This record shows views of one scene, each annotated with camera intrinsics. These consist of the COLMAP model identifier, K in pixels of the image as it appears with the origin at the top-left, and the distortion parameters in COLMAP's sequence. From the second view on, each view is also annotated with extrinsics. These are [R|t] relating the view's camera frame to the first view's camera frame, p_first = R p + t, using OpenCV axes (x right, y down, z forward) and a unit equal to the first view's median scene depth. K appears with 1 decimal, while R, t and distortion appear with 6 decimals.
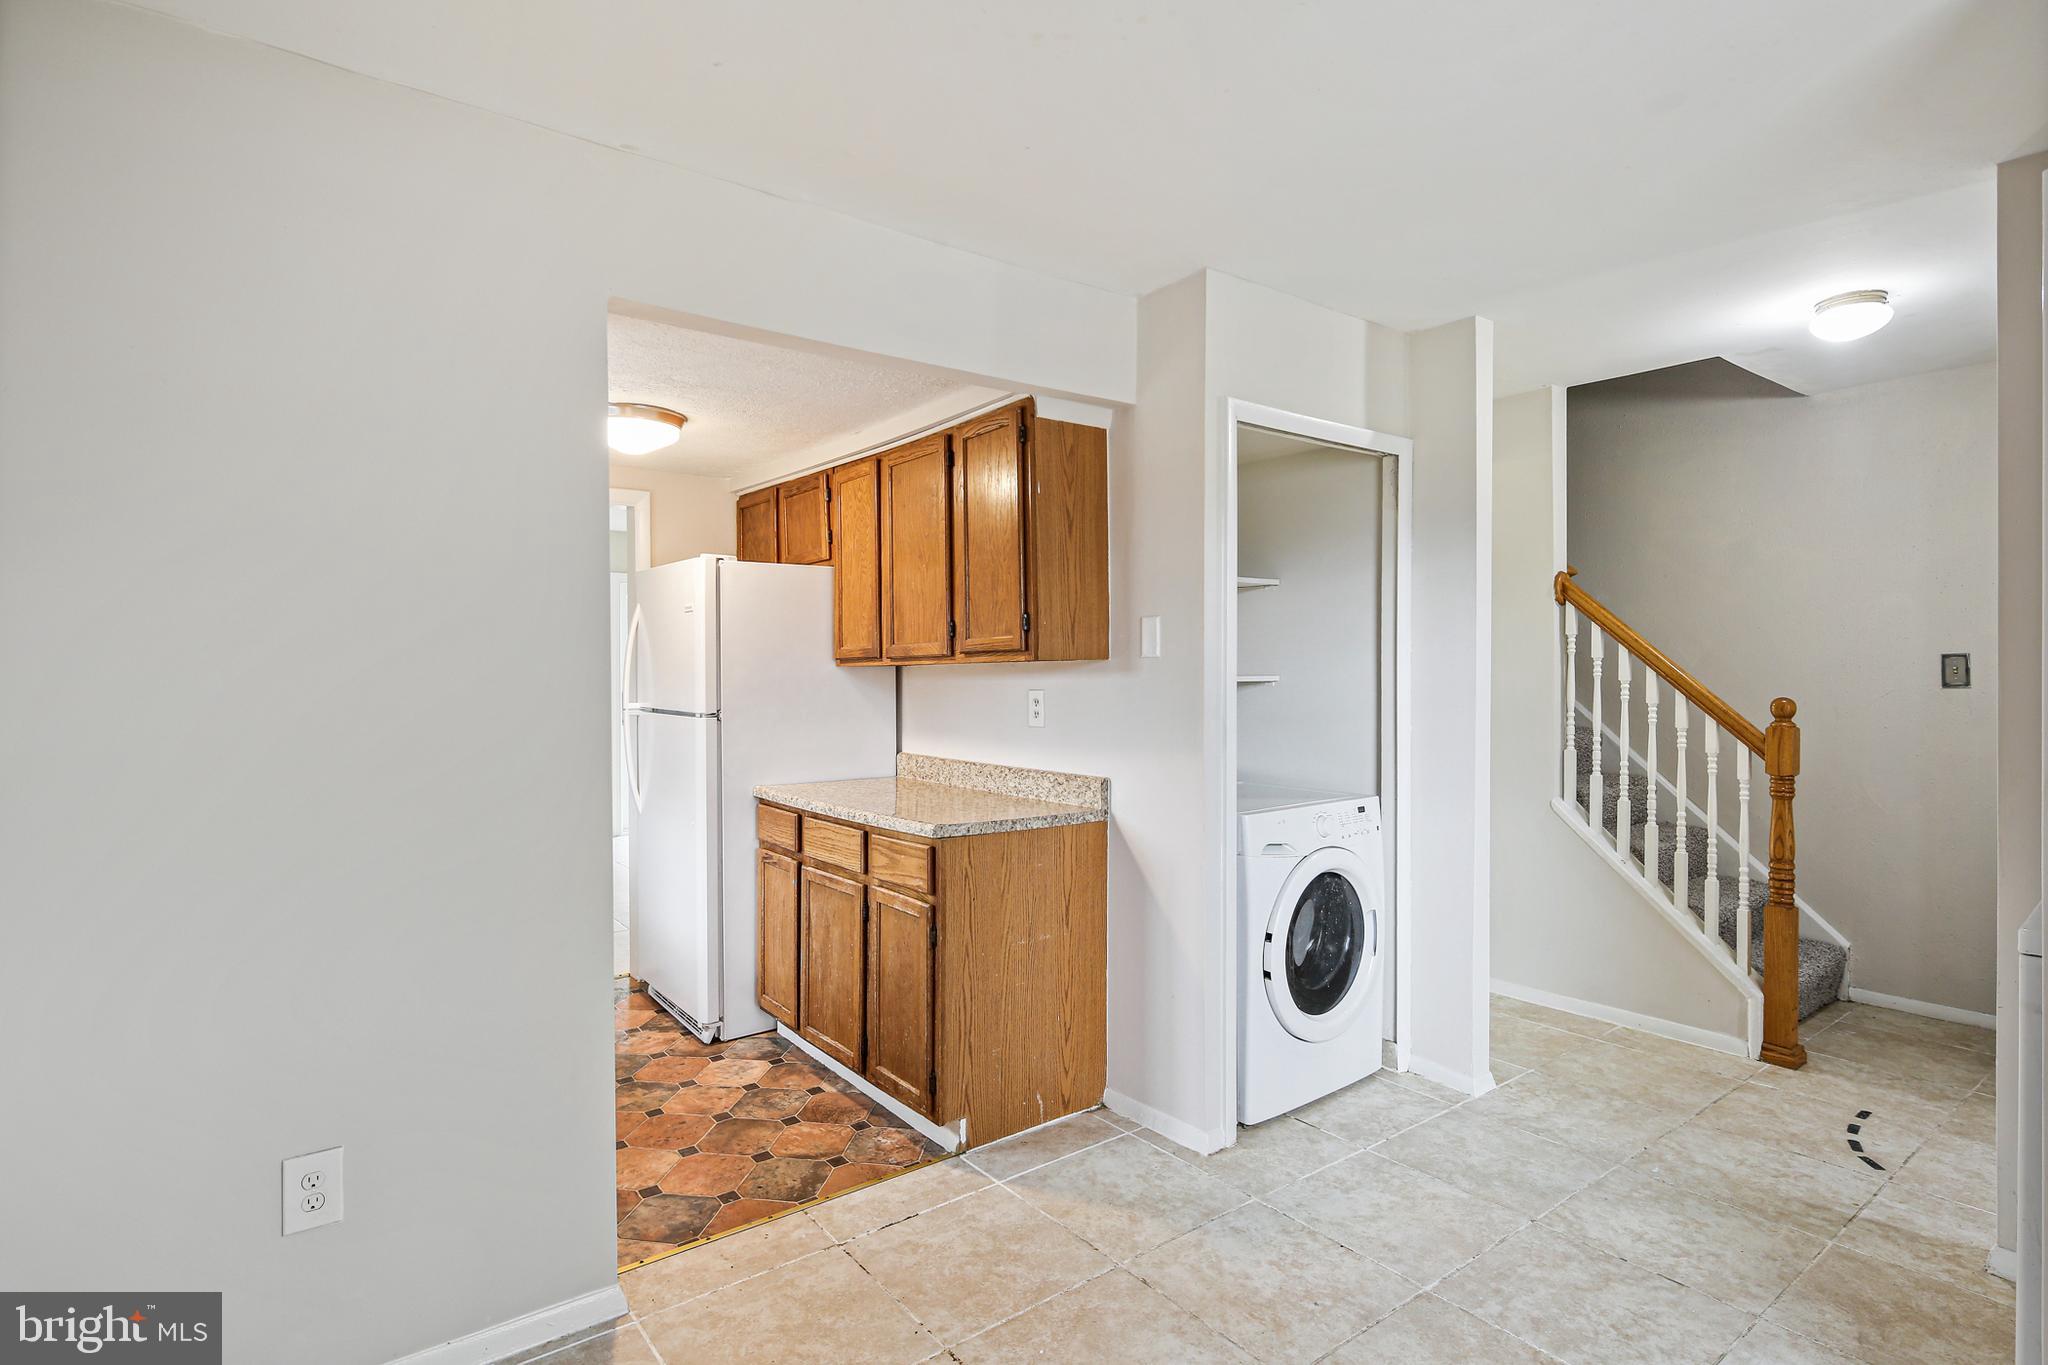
lens RADIAL K [[1021.3, 0, 1022.5], [0, 1021.3, 660.8], [0, 0, 1]] dist [0.001724, 0.000363]
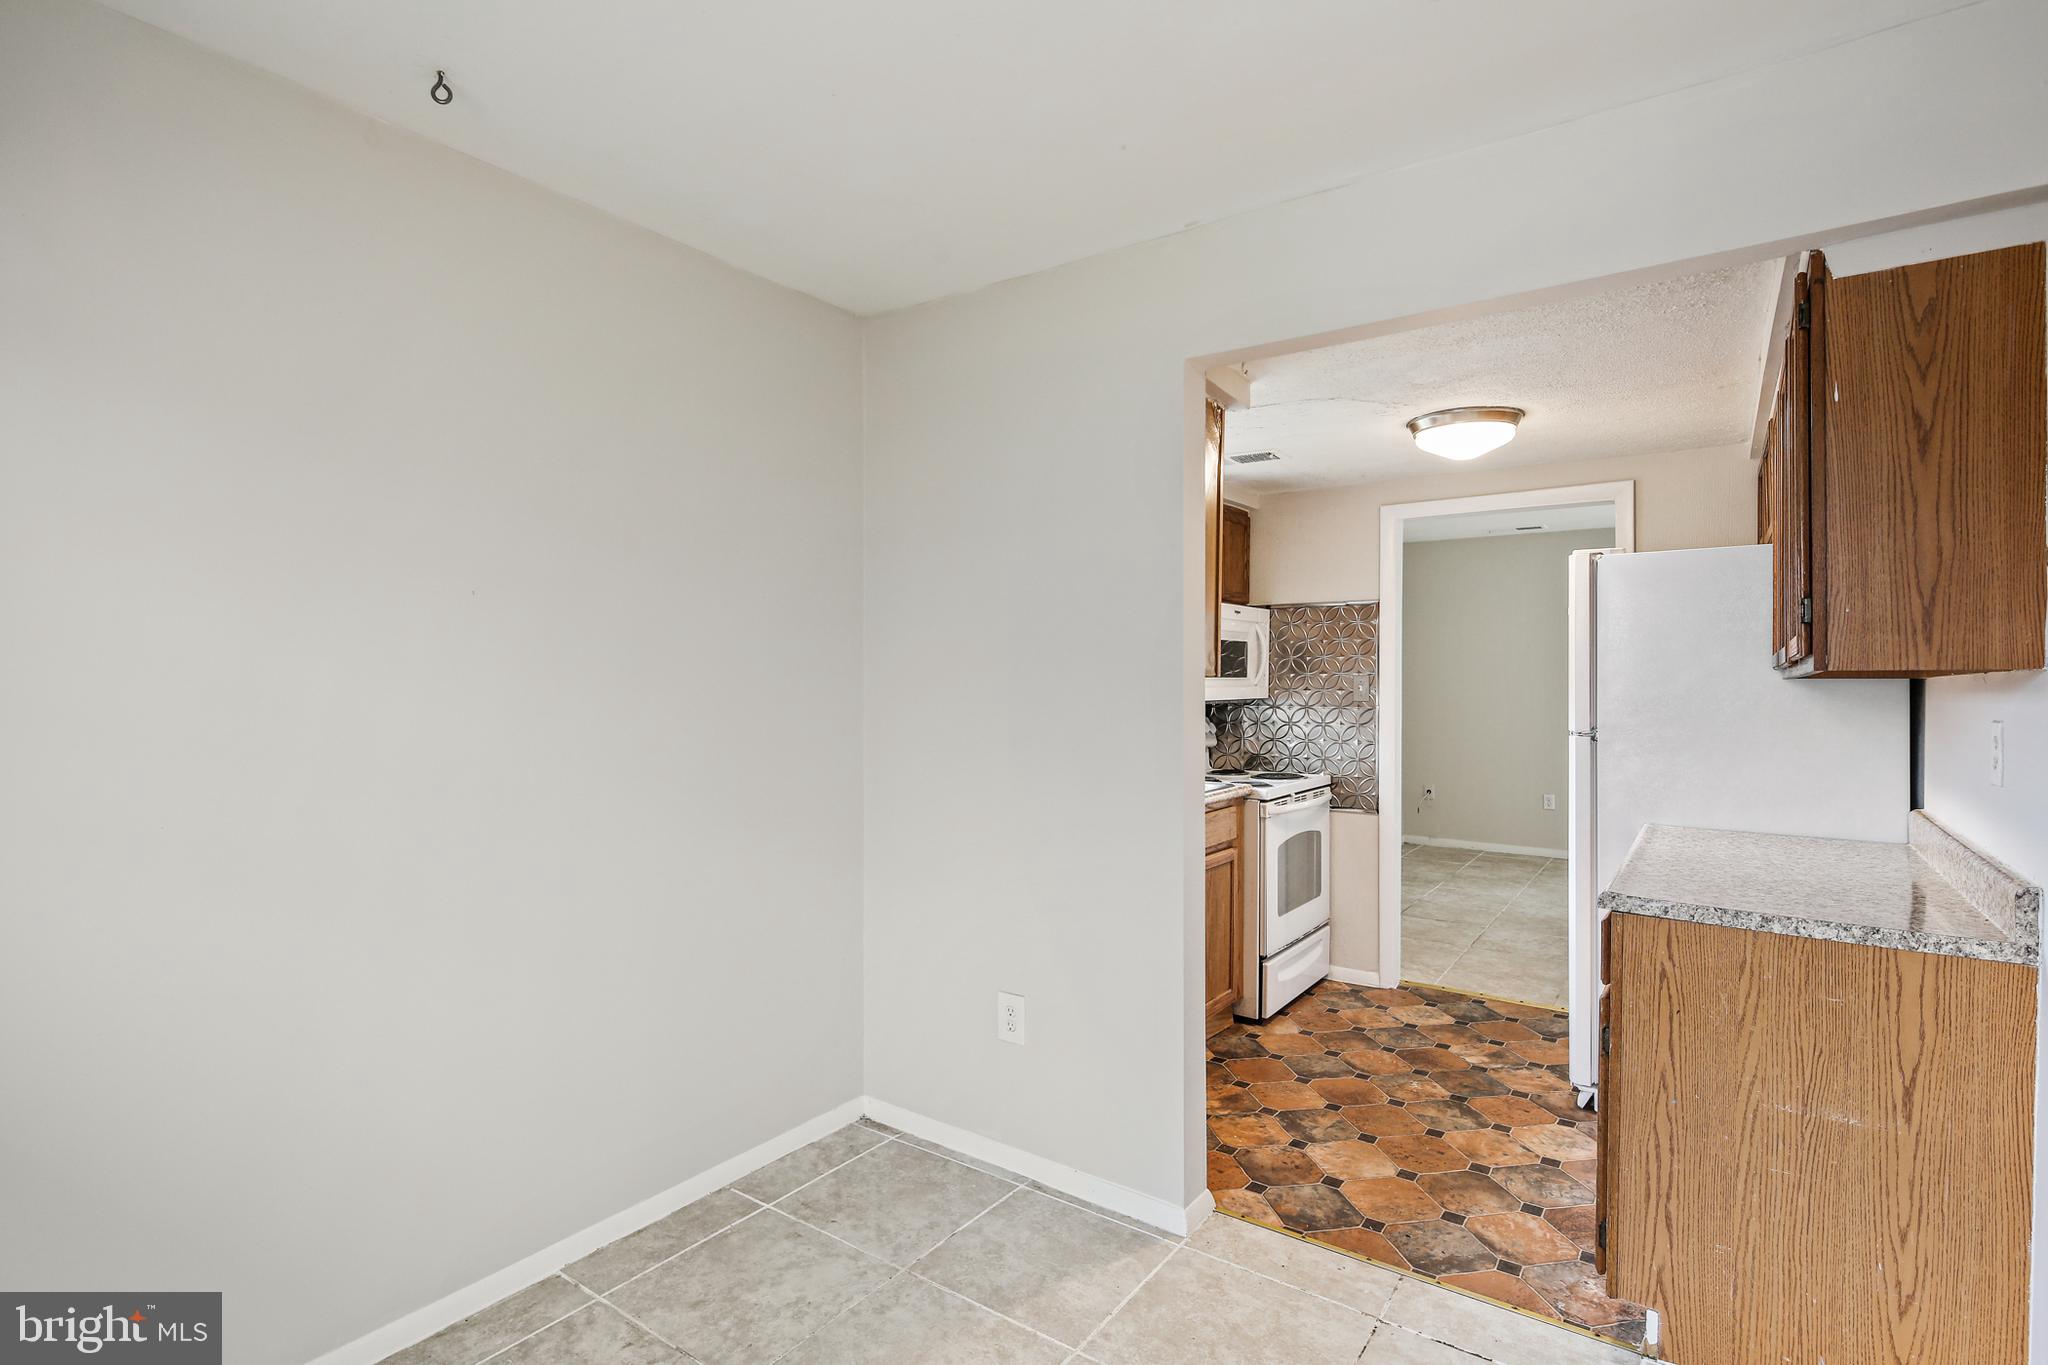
lens RADIAL K [[1001.0, 0, 1013.5], [0, 1001.0, 673.3], [0, 0, 1]] dist [0.003030, -0.000715]
pose [[0.293500, 0.000846, -0.955959, 0.476092], [0.002334, 0.999996, 0.001601, -0.001119], [0.955956, -0.002701, 0.293497, 0.361297]]
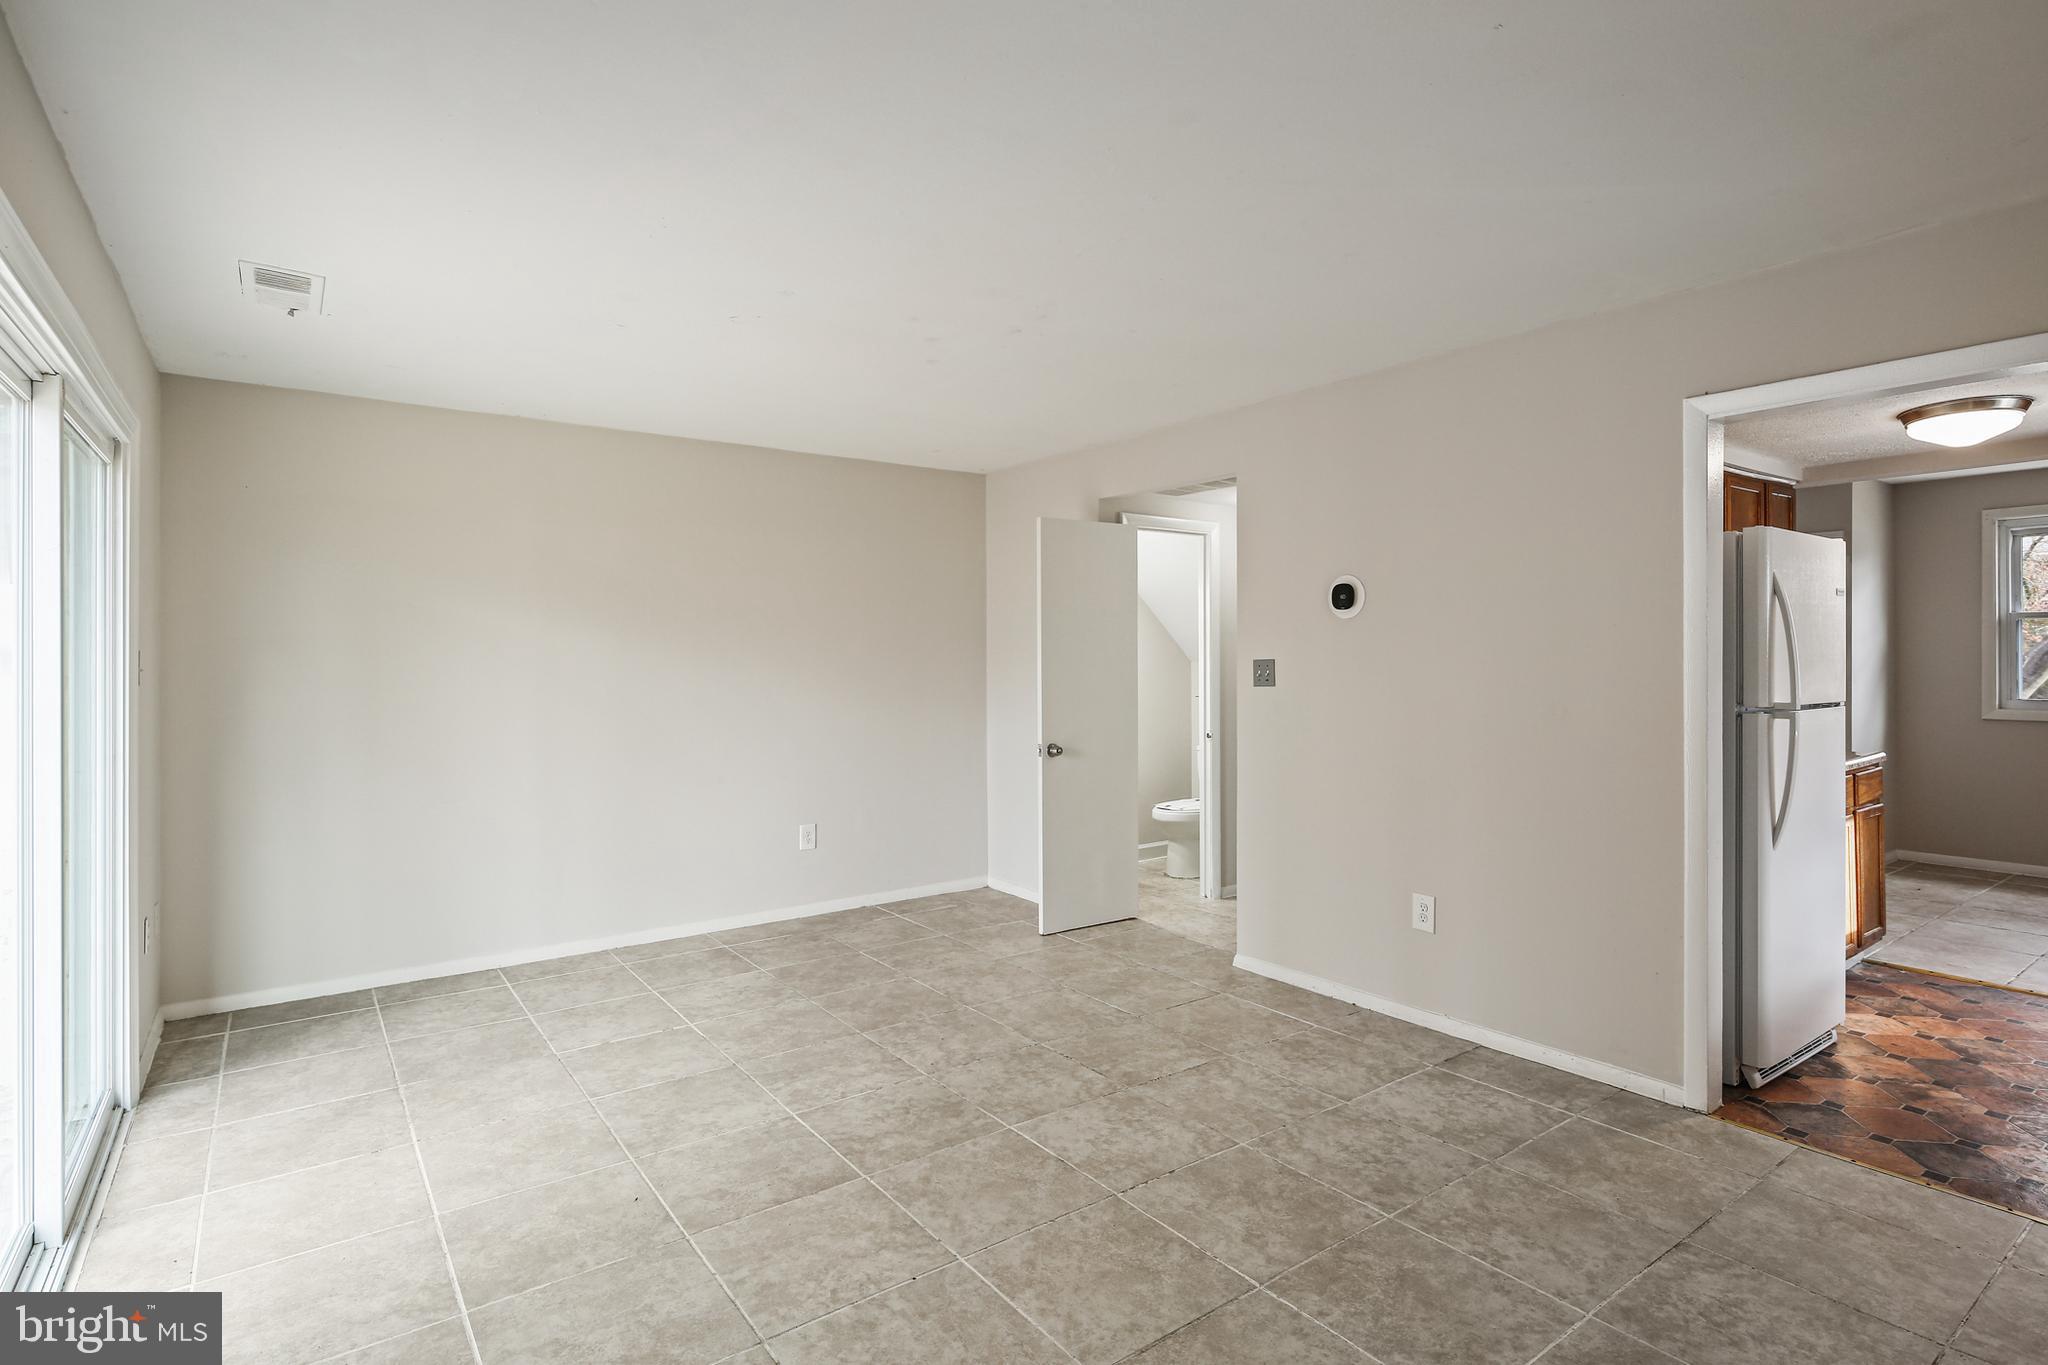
lens RADIAL K [[1014.3, 0, 1020.1], [0, 1014.3, 684.9], [0, 0, 1]] dist [0.003088, -0.002225]
pose [[0.026678, -0.024024, 0.999355, -1.656168], [0.001276, 0.999711, 0.023999, 0.012515], [-0.999643, 0.000635, 0.026701, 2.245509]]
